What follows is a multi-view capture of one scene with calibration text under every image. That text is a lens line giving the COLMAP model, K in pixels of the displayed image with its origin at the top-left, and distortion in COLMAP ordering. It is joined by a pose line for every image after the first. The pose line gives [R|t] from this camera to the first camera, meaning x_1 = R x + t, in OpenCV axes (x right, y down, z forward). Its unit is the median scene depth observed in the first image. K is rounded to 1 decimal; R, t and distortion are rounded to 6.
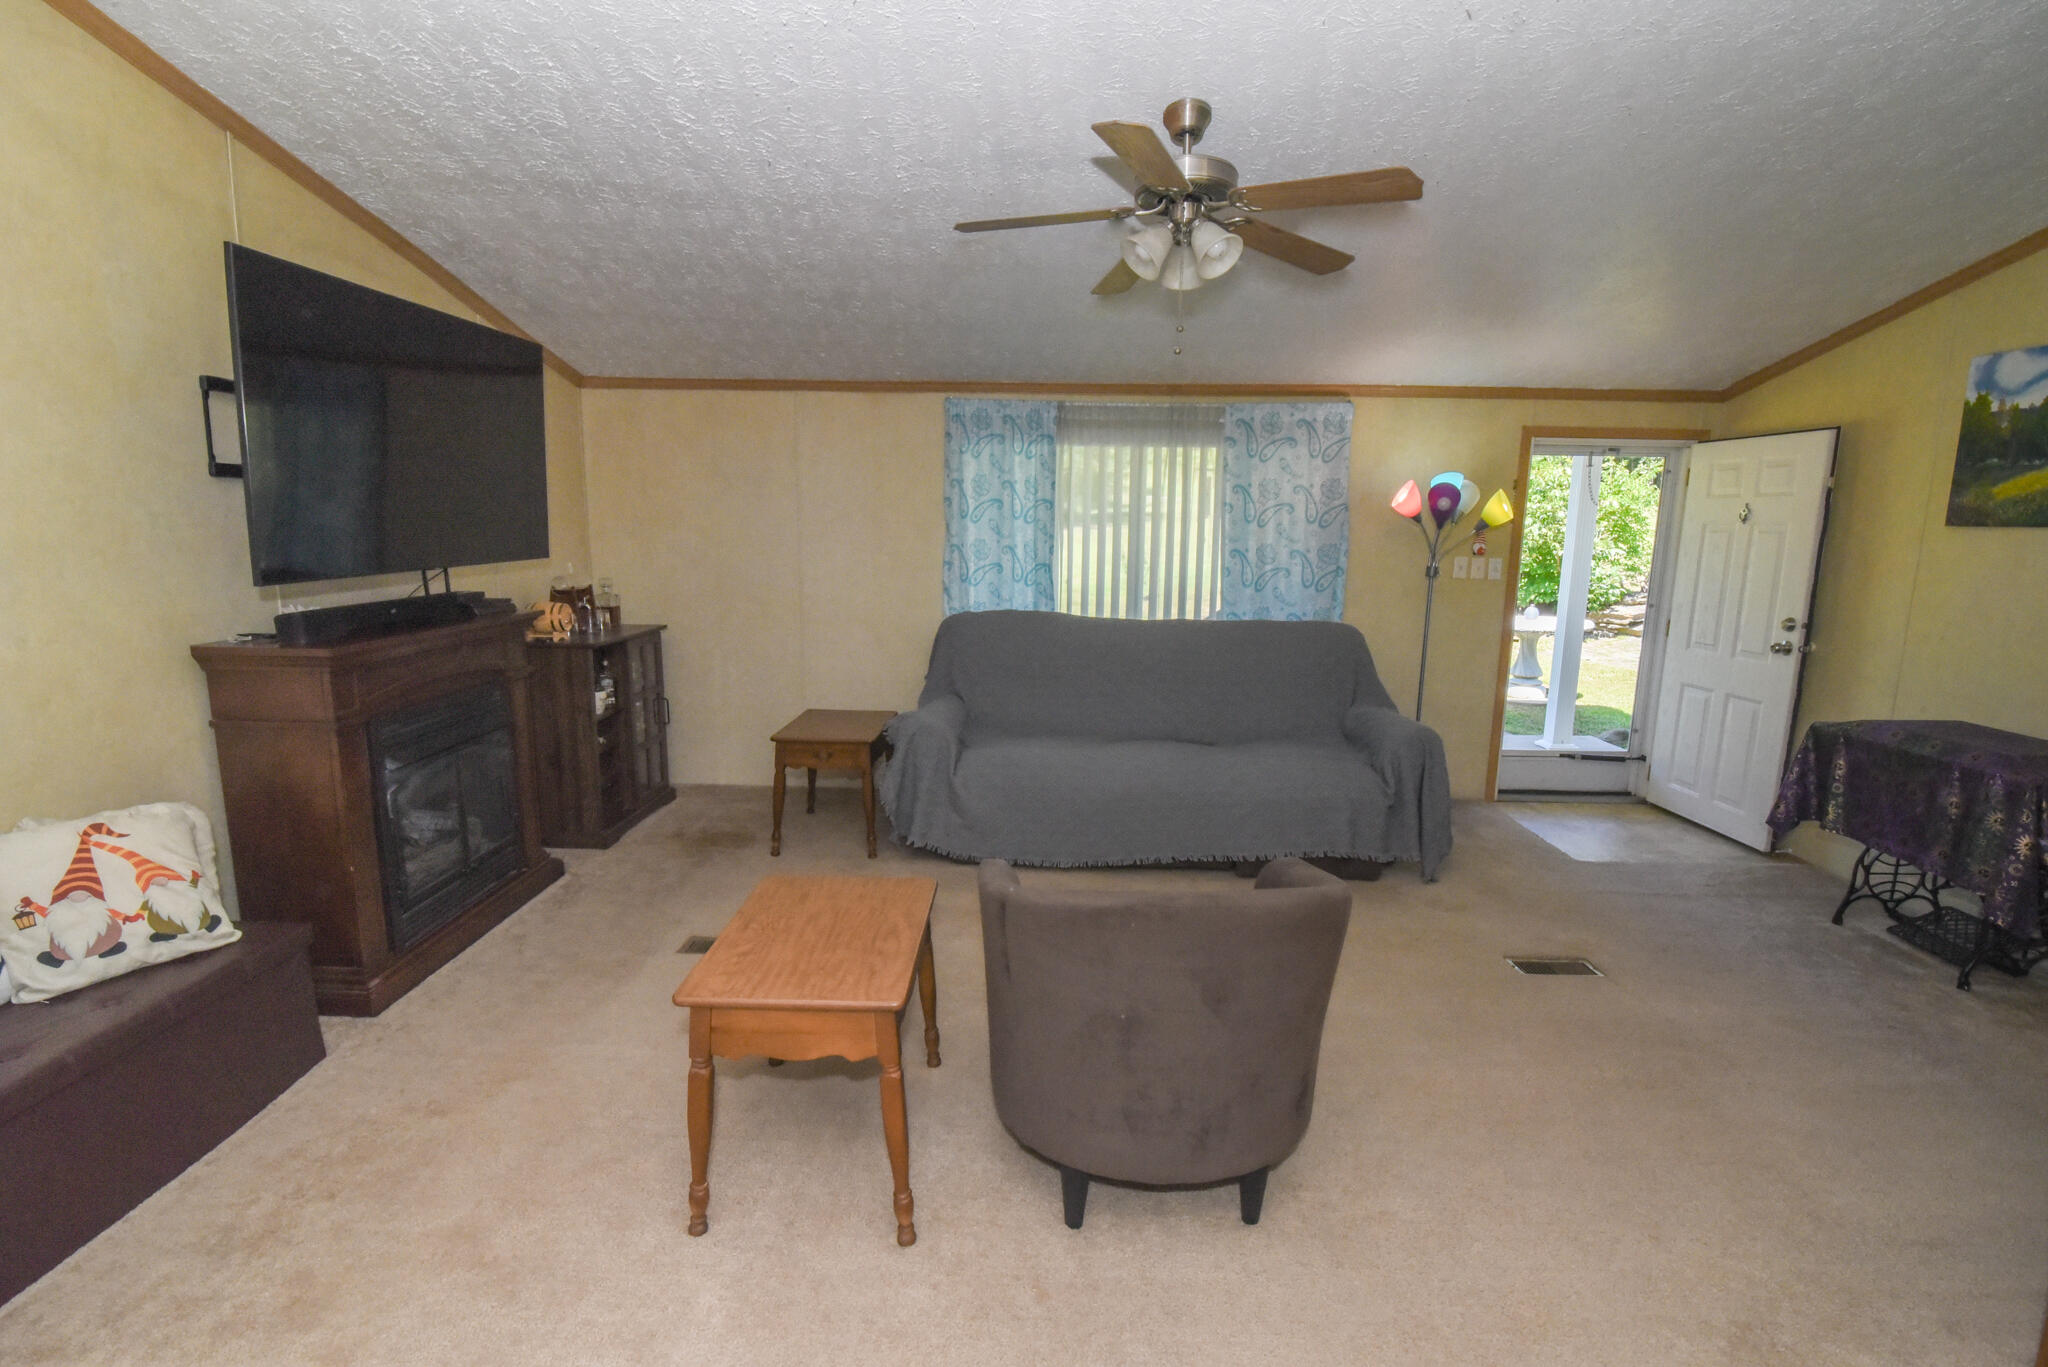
lens RADIAL K [[944.3, 0, 1022.4], [0, 944.3, 682.4], [0, 0, 1]] dist [-0.017663, 0.000529]
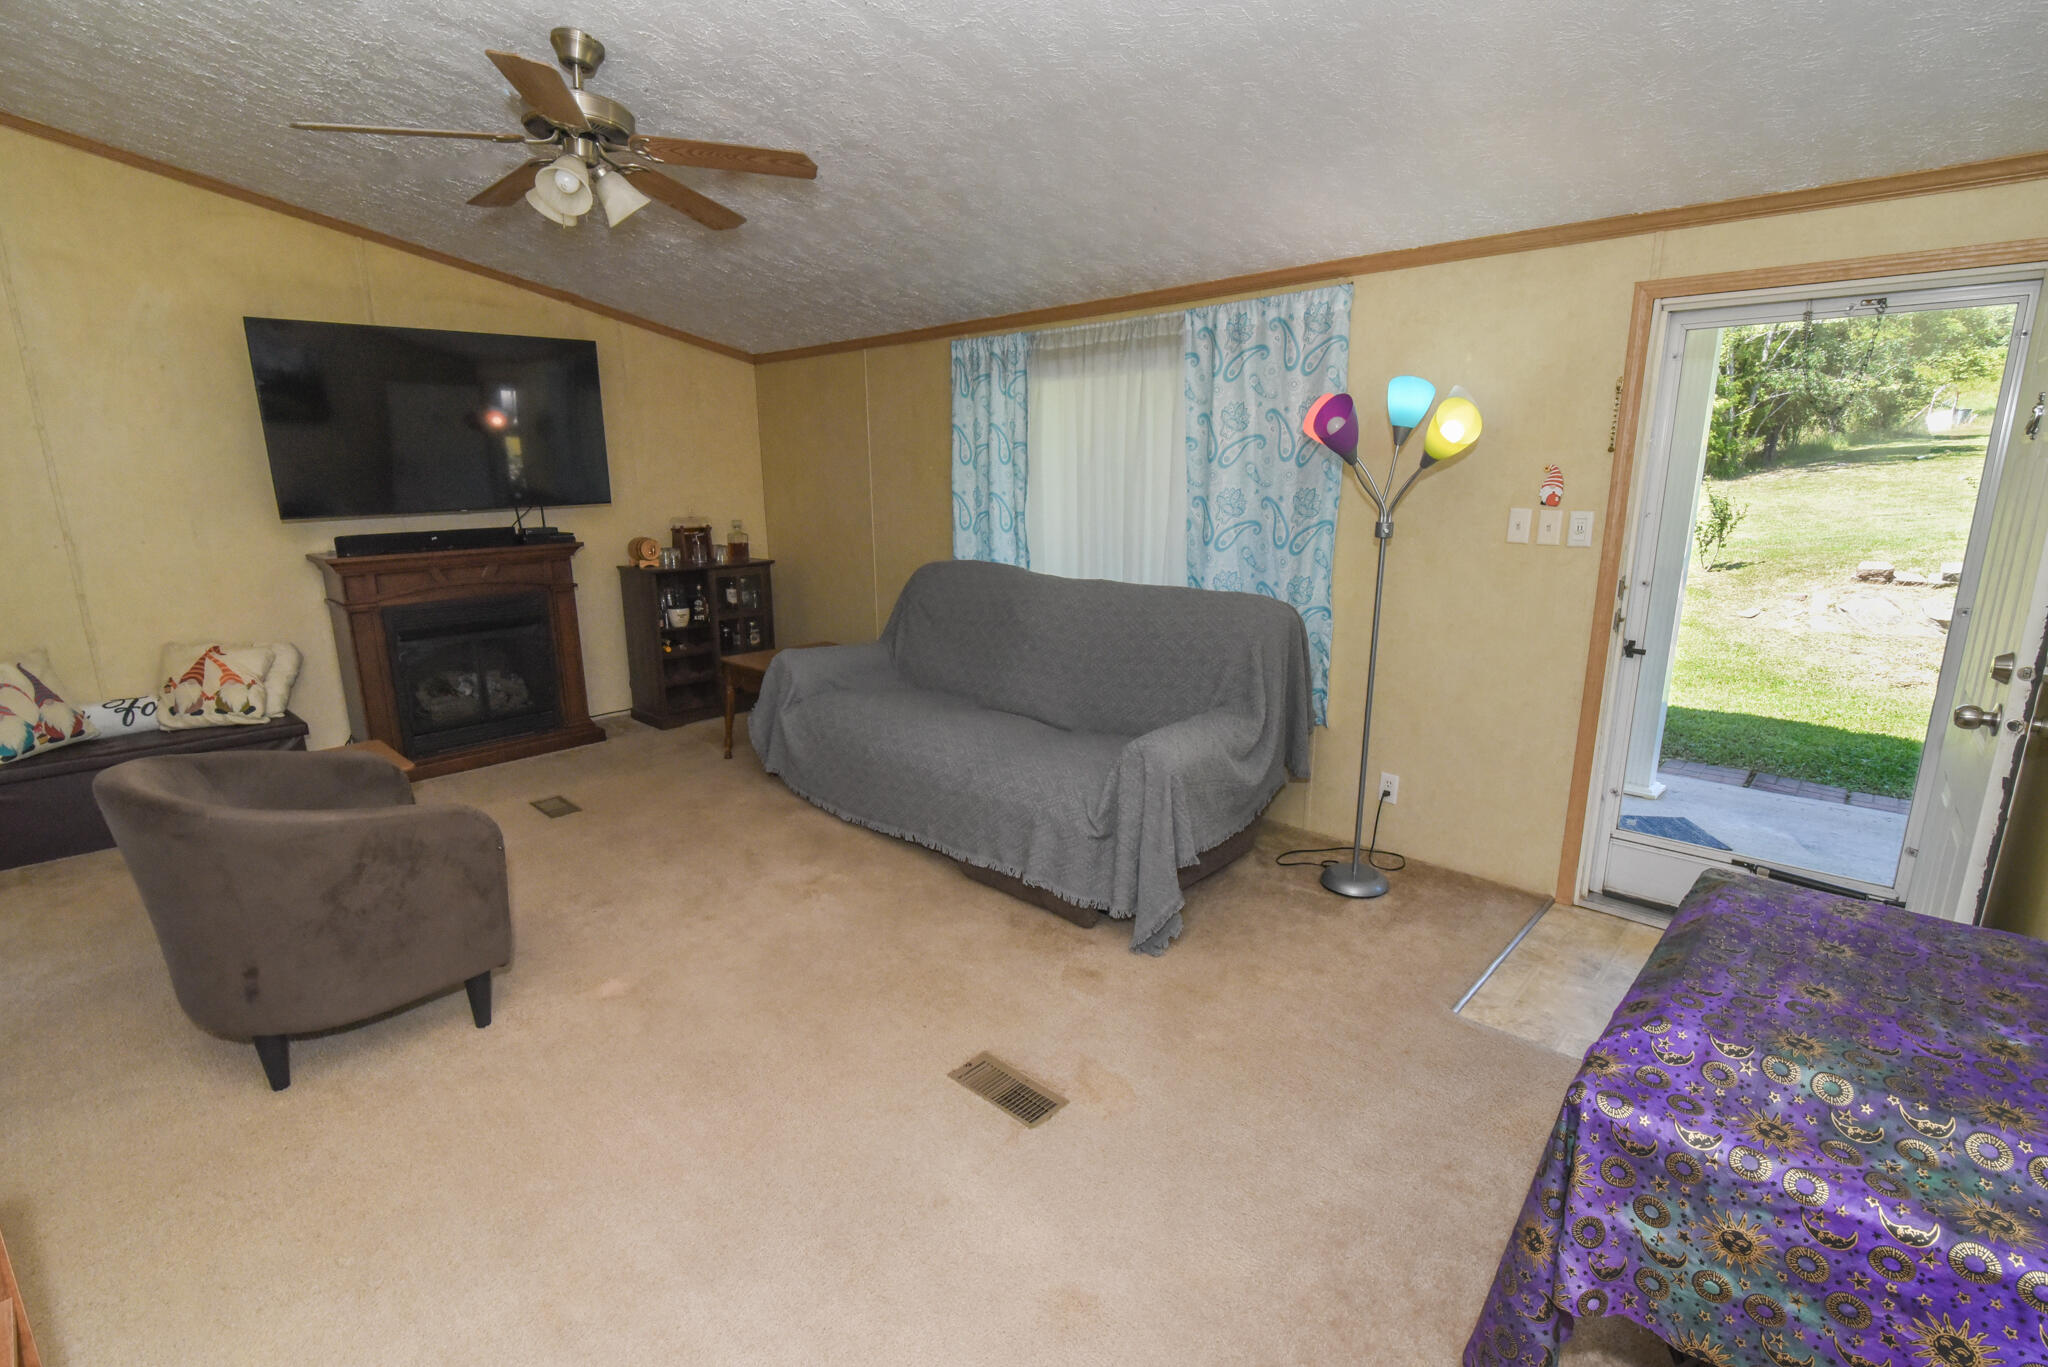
lens RADIAL K [[944.3, 0, 1021.6], [0, 944.3, 686.6], [0, 0, 1]] dist [-0.017663, 0.000529]
pose [[0.739727, 0.131929, -0.659847, 0.700994], [-0.094831, 0.991244, 0.091877, -0.044887], [0.666191, -0.005390, 0.745761, 0.331581]]
